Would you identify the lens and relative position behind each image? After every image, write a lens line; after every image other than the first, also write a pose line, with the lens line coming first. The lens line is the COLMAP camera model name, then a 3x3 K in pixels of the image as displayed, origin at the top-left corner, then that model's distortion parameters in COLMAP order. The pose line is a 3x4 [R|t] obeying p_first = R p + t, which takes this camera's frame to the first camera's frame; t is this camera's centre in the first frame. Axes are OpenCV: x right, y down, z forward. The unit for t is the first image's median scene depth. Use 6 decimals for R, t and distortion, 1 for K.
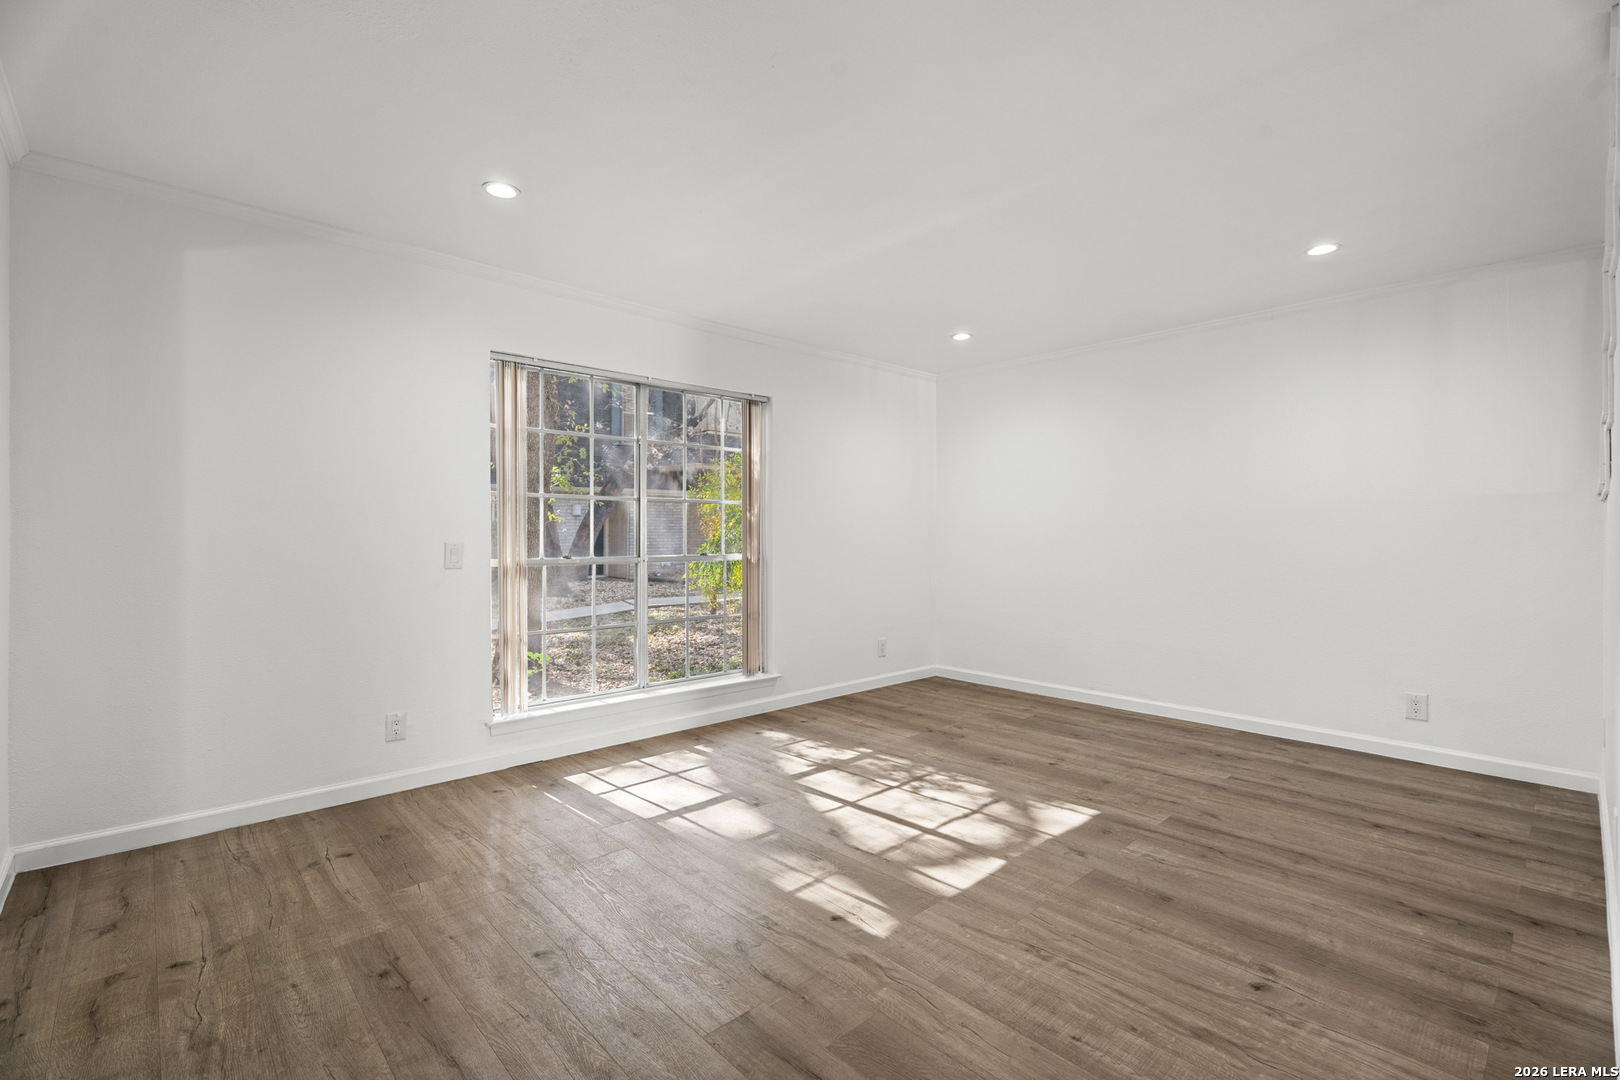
lens RADIAL K [[720.3, 0, 803.5], [0, 720.3, 551.2], [0, 0, 1]] dist [0.002235, -0.000151]
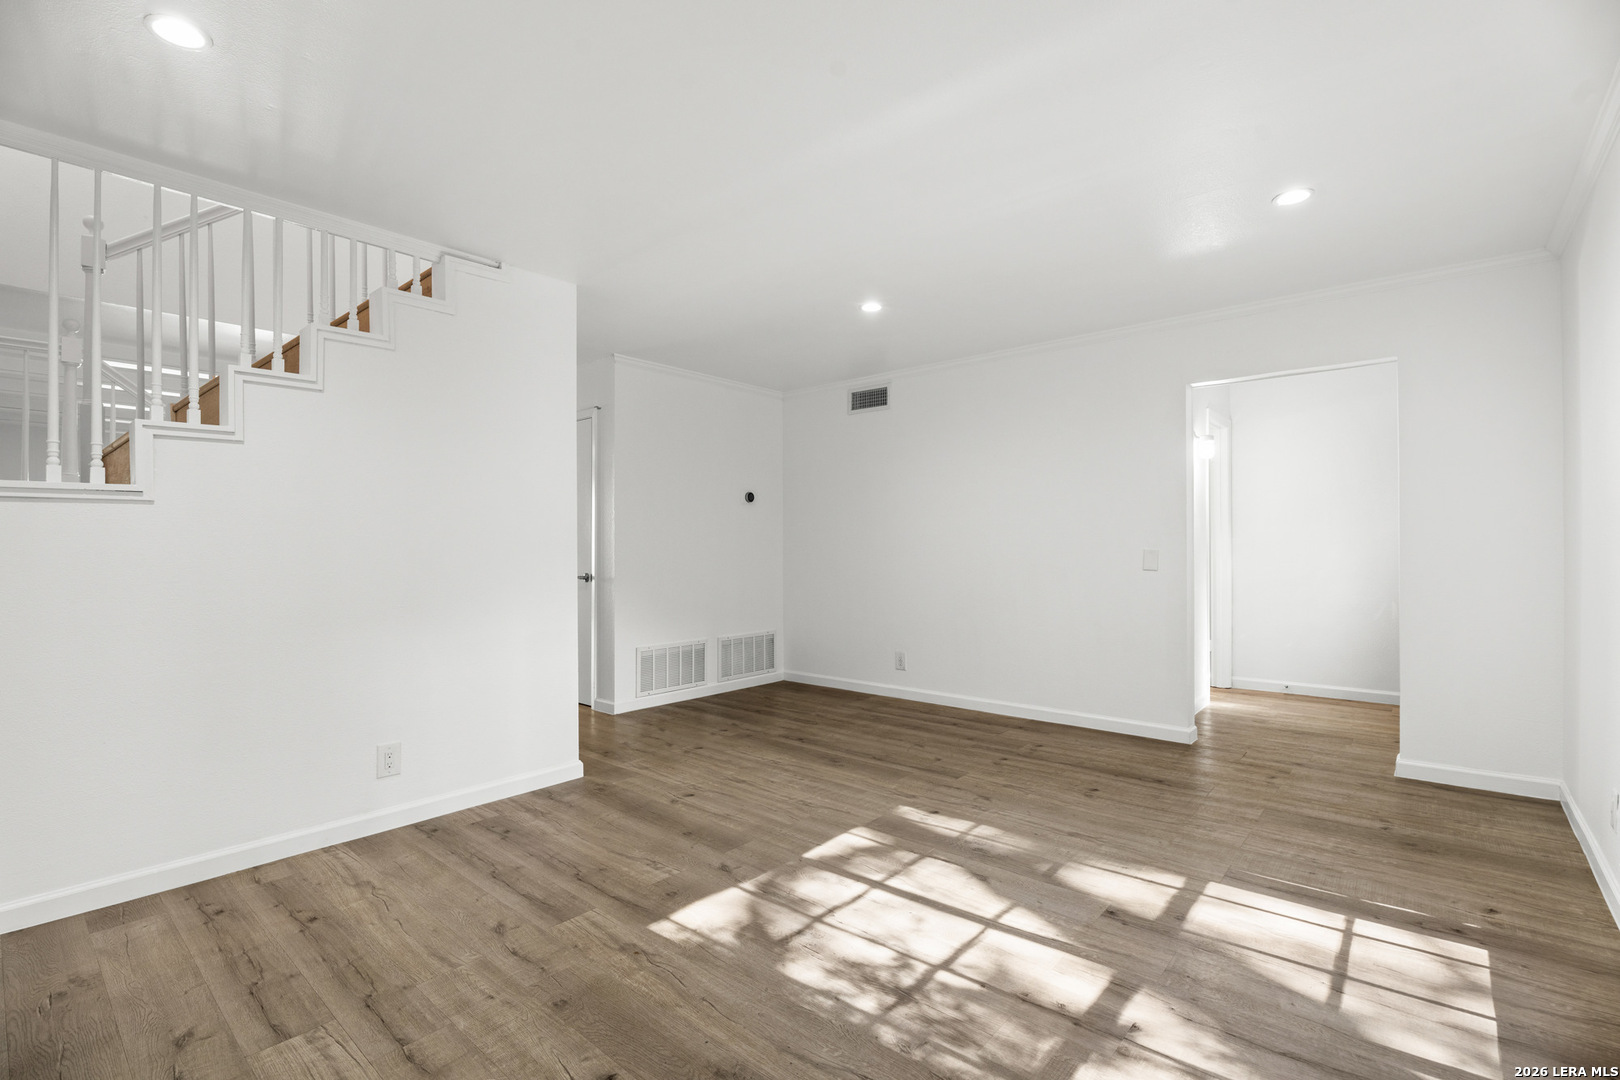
lens RADIAL K [[720.3, 0, 813.3], [0, 720.3, 541.0], [0, 0, 1]] dist [0.002235, -0.000151]
pose [[-0.992847, 0.002595, -0.119366, 0.318499], [0.000511, 0.999847, 0.017484, -0.037484], [0.119393, 0.017298, -0.992696, 1.666433]]
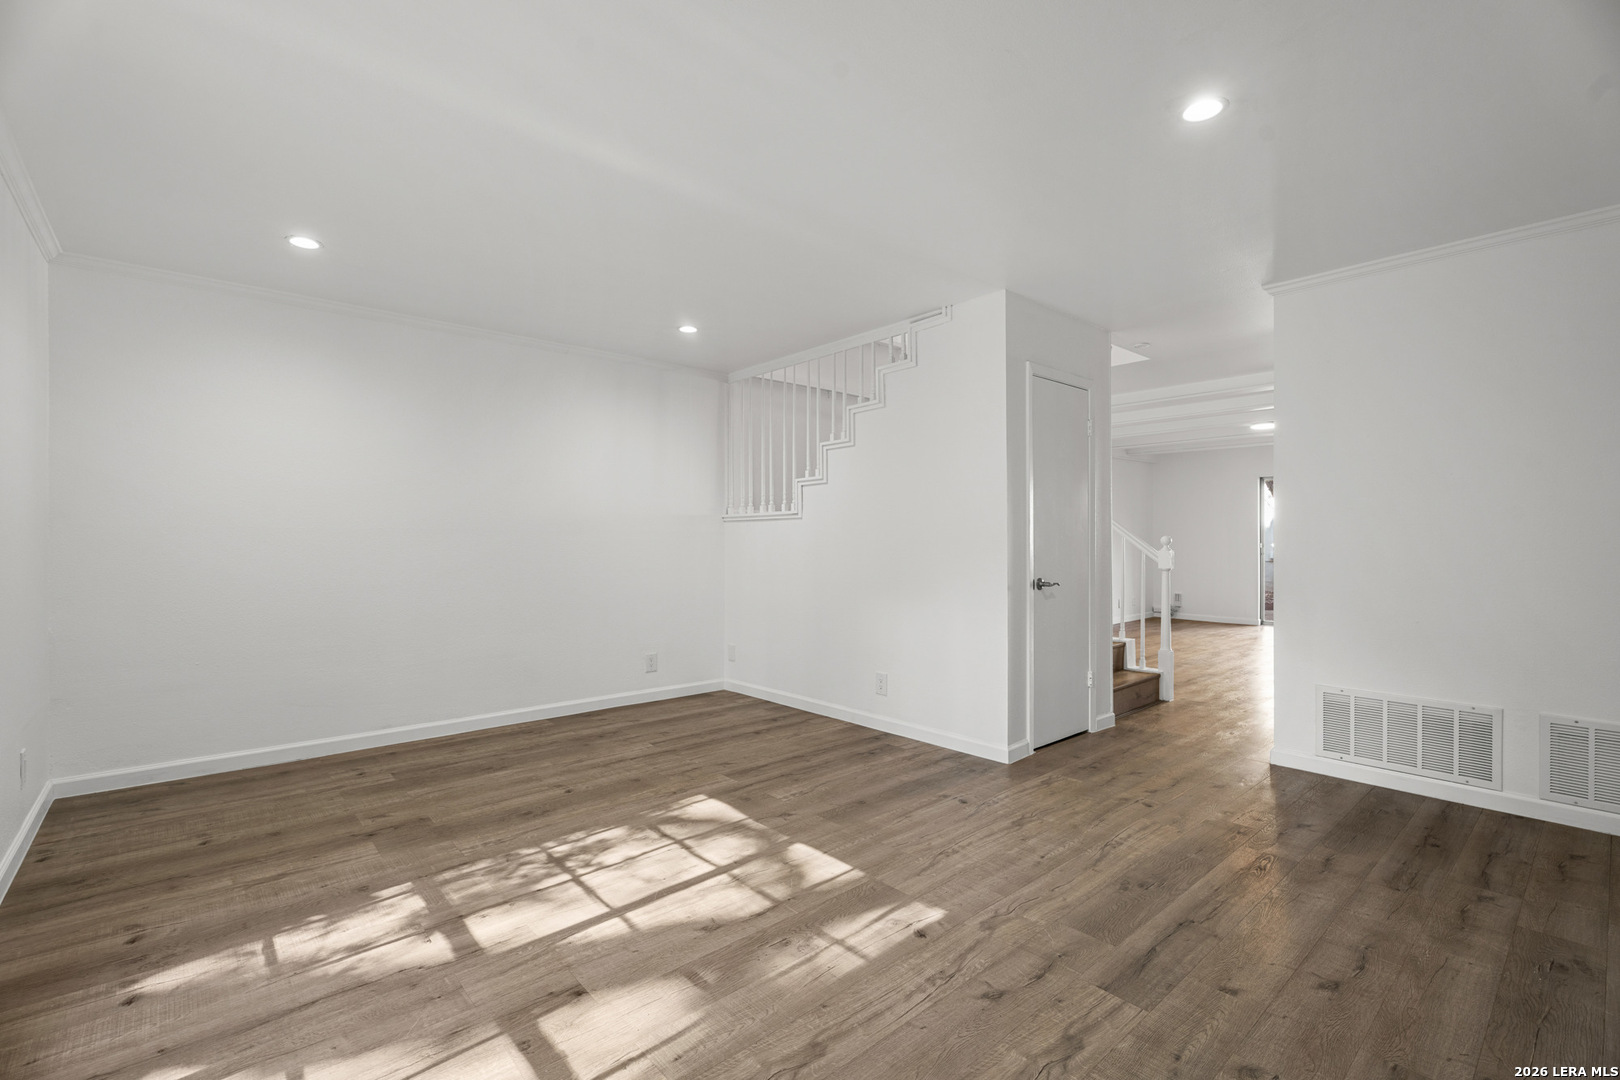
lens RADIAL K [[720.3, 0, 802.9], [0, 720.3, 538.1], [0, 0, 1]] dist [0.002235, -0.000151]
pose [[0.023767, 0.006984, 0.999693, -0.646943], [0.024346, 0.999675, -0.007562, -0.011173], [-0.999421, 0.024518, 0.023589, 0.784335]]
